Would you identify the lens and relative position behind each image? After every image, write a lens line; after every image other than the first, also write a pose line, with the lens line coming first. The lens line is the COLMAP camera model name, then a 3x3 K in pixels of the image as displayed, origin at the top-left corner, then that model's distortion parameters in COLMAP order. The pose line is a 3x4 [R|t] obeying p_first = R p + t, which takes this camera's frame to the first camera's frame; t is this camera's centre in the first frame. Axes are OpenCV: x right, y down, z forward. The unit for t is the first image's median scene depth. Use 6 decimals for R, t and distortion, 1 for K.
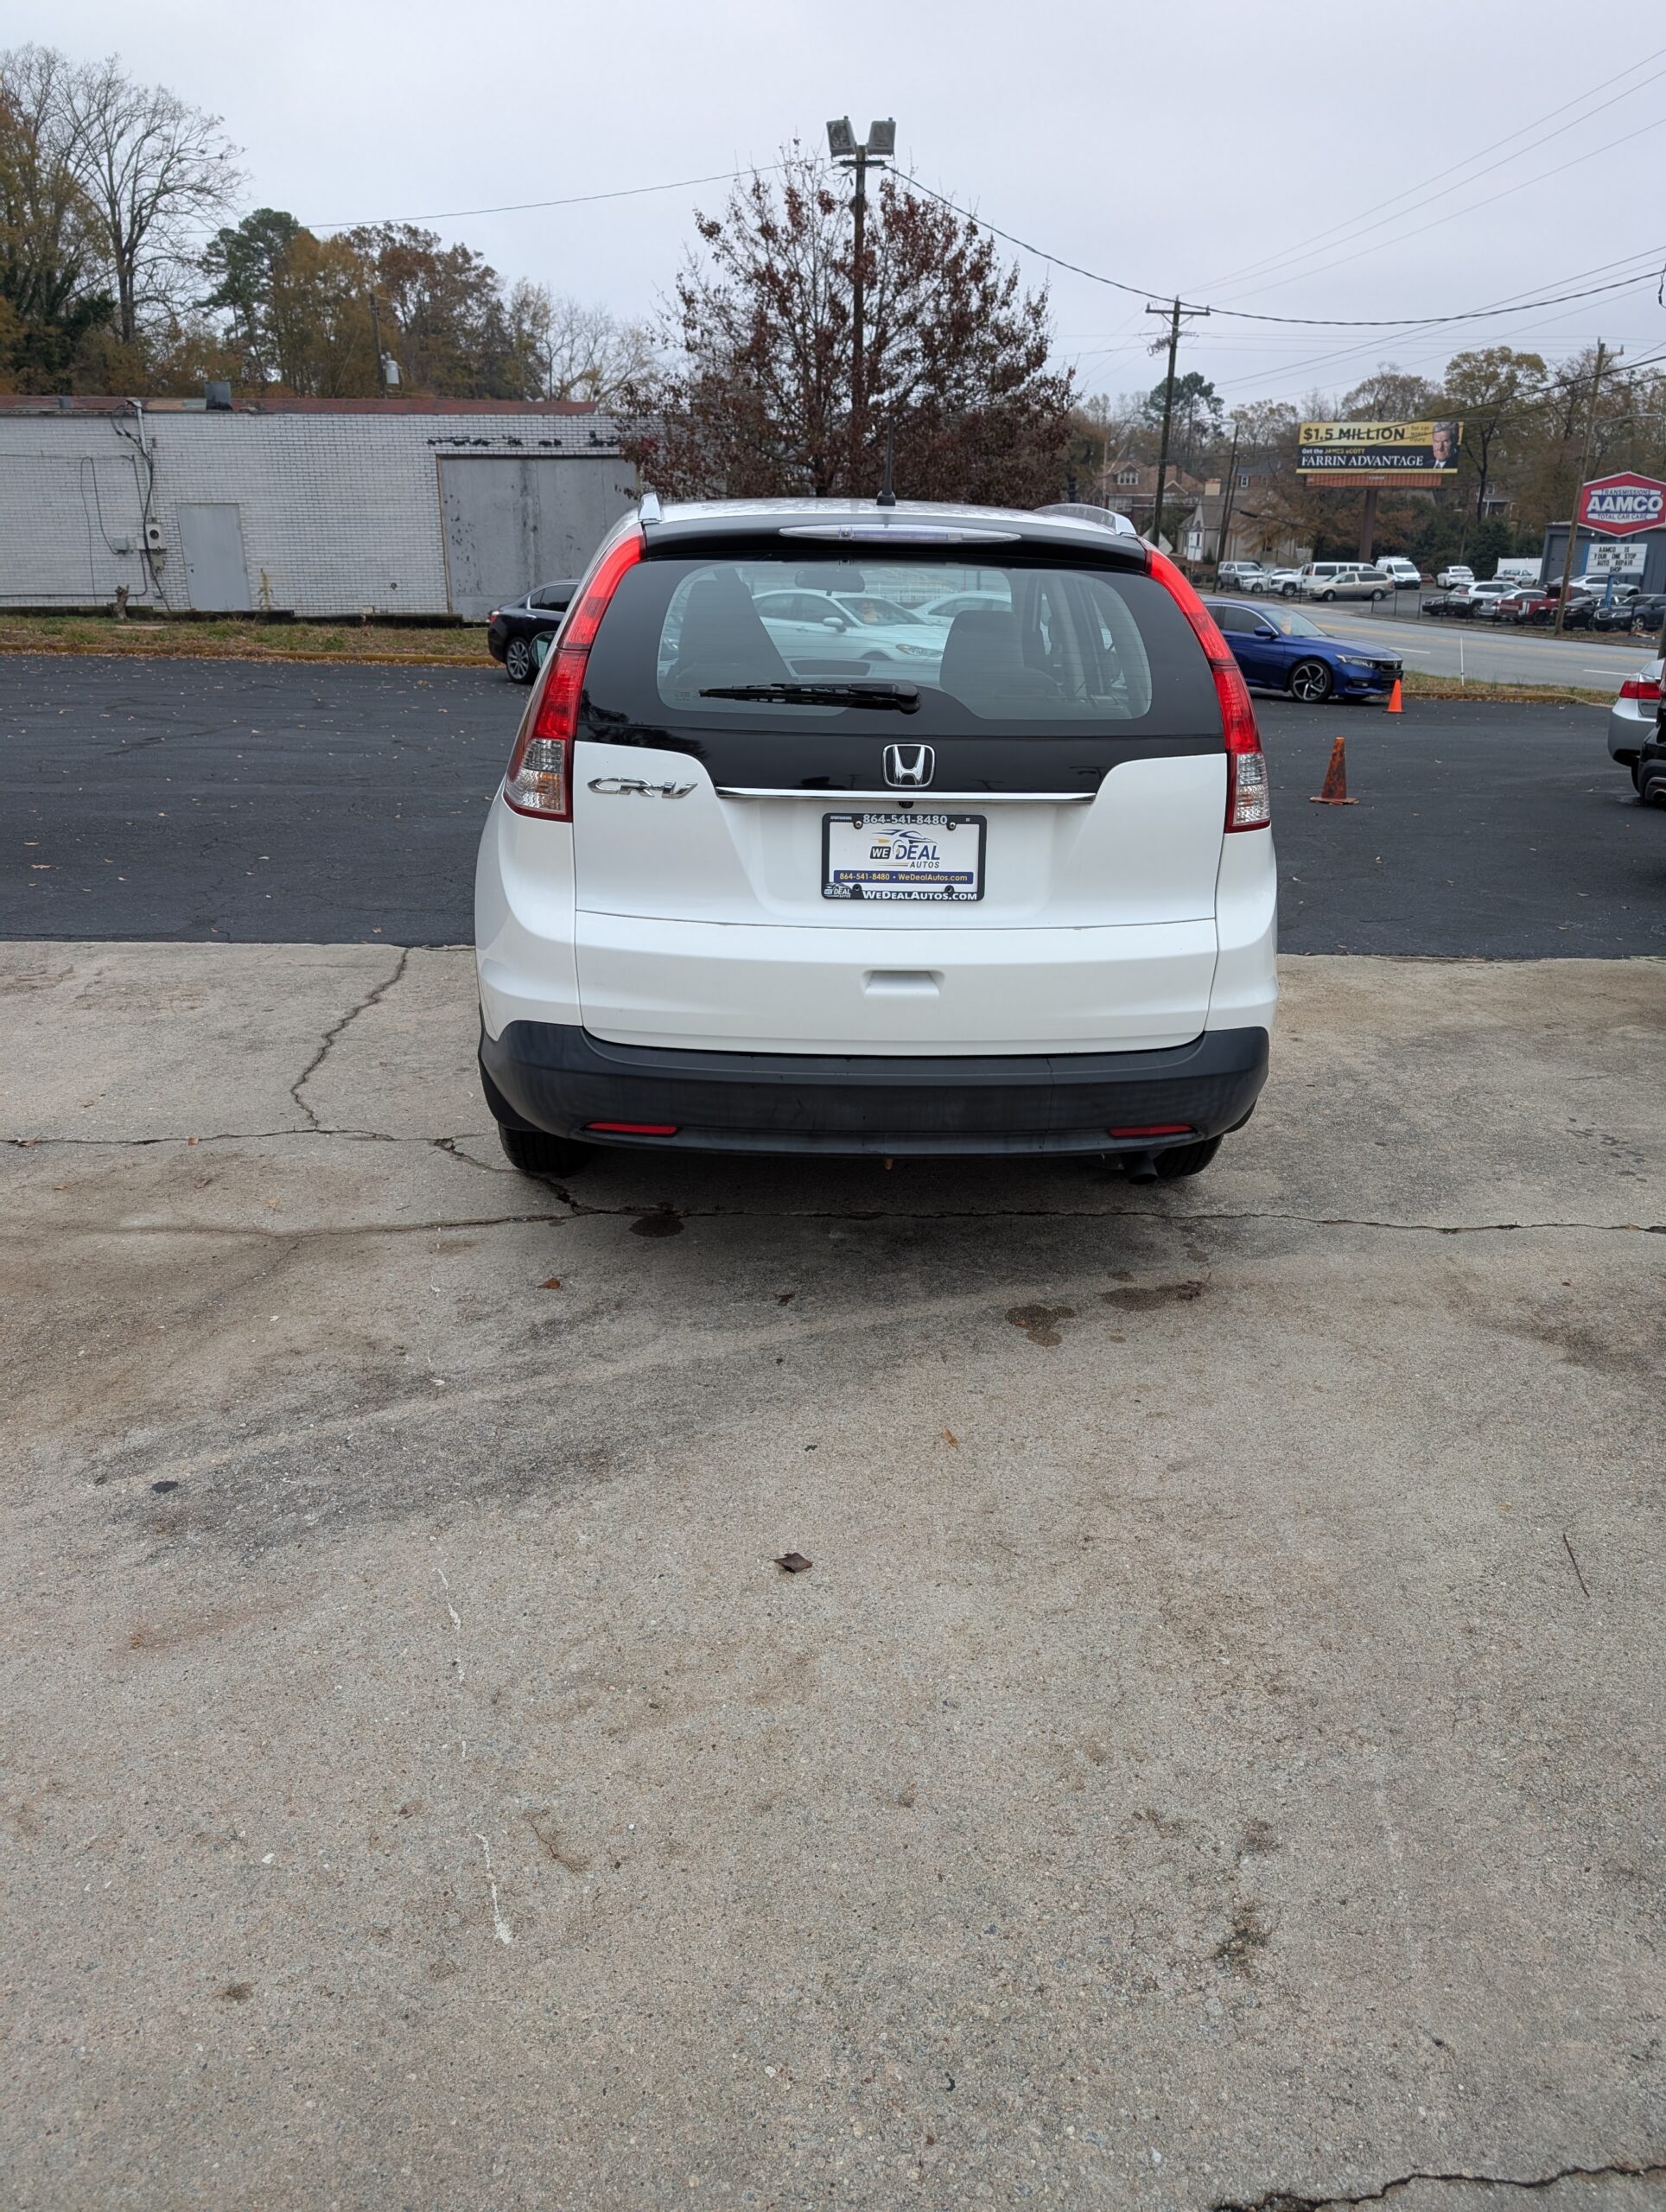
lens RADIAL K [[1576.0, 0, 839.6], [0, 1576.0, 1084.8], [0, 0, 1]] dist [0.024882, -0.023962]
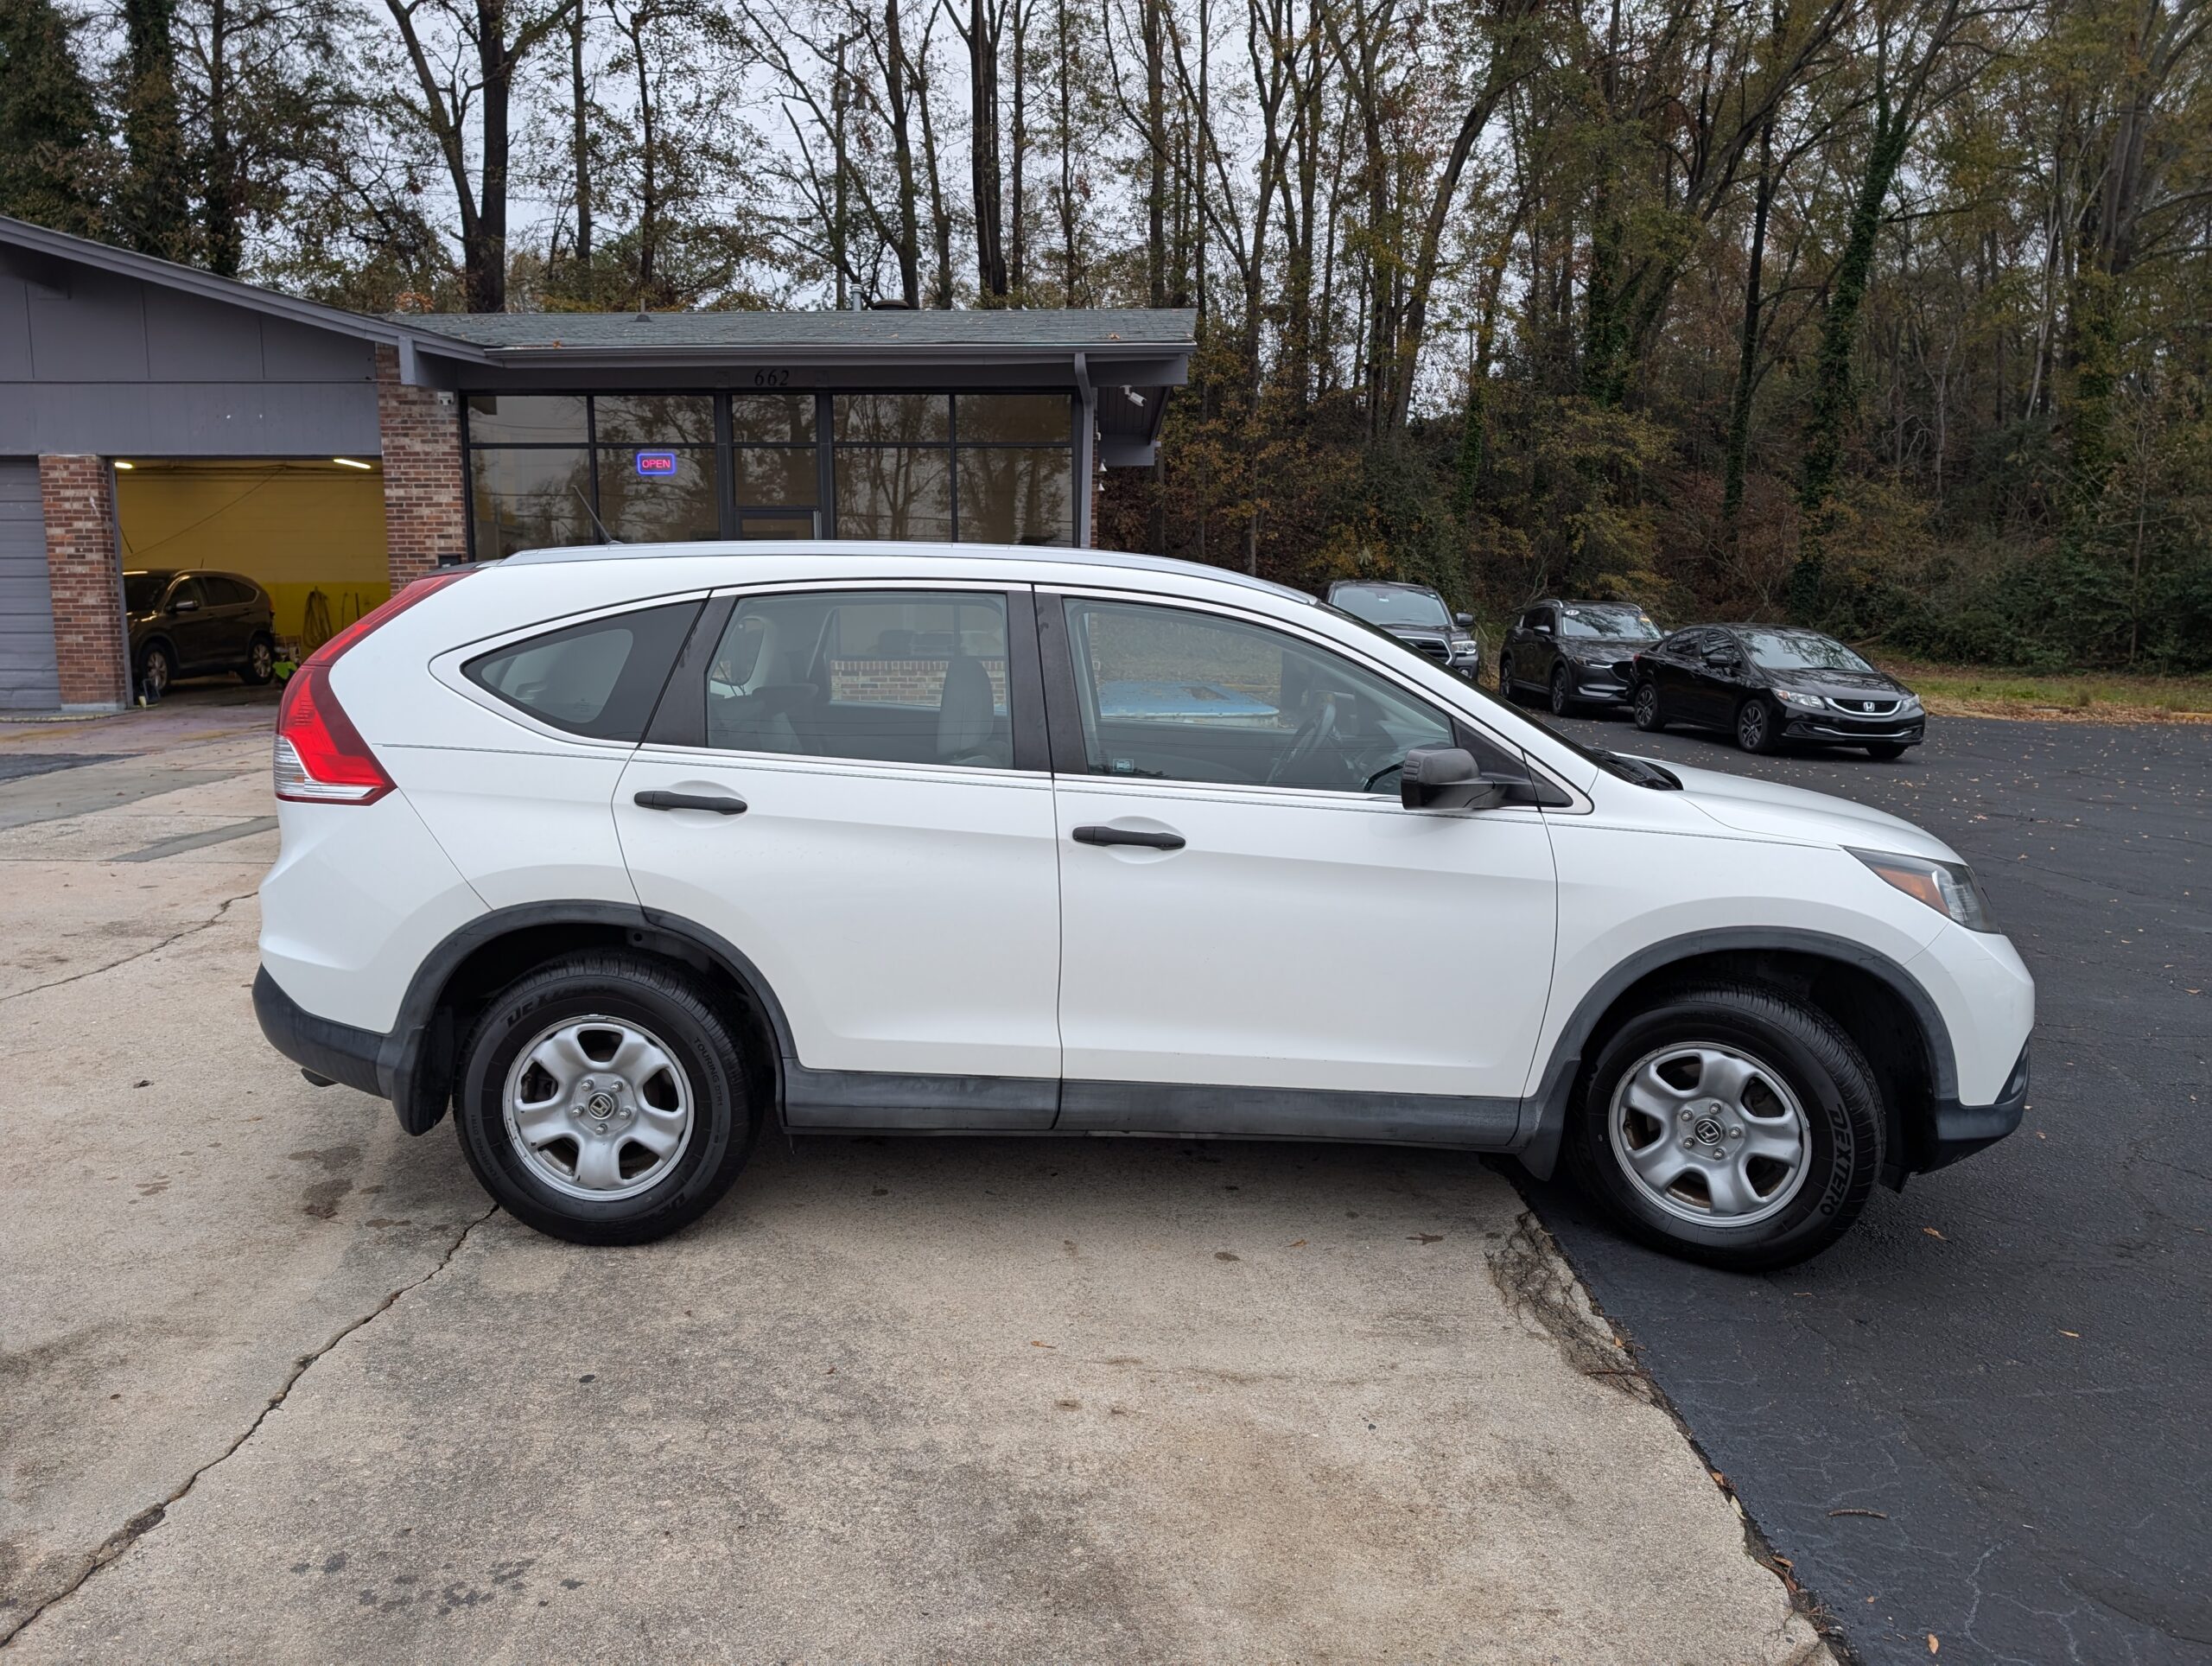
lens RADIAL K [[1589.5, 0, 1102.6], [0, 1589.5, 836.8], [0, 0, 1]] dist [0.017906, -0.016647]
pose [[-0.066988, 0.129709, -0.989287, 0.156048], [-0.342924, 0.928119, 0.144909, -0.057606], [0.936972, 0.348957, -0.017693, 0.178654]]
